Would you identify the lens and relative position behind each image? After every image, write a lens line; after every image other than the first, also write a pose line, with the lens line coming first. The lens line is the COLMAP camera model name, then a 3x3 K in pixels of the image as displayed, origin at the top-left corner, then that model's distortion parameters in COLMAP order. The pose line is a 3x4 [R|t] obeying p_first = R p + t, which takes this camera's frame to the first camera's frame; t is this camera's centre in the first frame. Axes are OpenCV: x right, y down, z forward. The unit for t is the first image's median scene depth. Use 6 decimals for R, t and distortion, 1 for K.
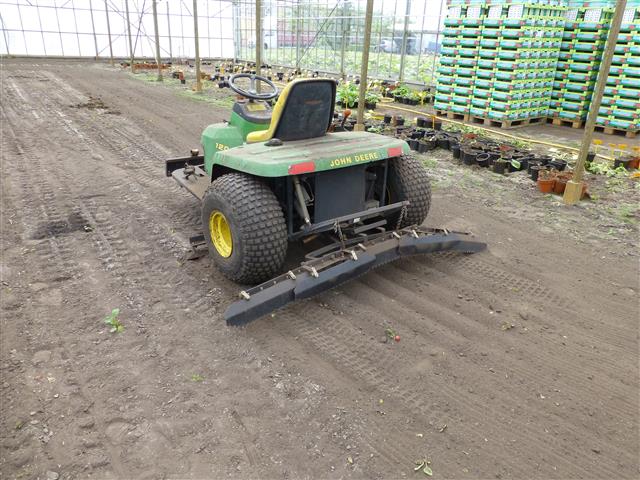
lens RADIAL K [[467.8, 0, 320.0], [0, 467.8, 240.0], [0, 0, 1]] dist [-0.024909, -0.007080]
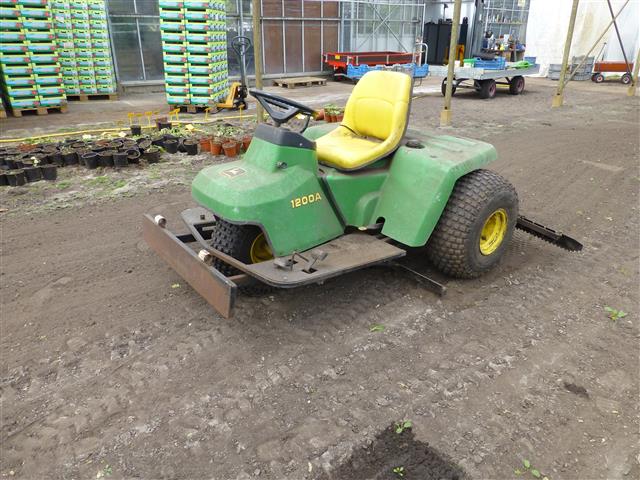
lens RADIAL K [[481.1, 0, 320.0], [0, 481.1, 240.0], [0, 0, 1]] dist [0.022875, -0.001582]
pose [[-0.039588, -0.428150, 0.902840, -0.717841], [0.387834, 0.826128, 0.408777, -0.356940], [-0.920879, 0.366335, 0.133346, 0.762807]]
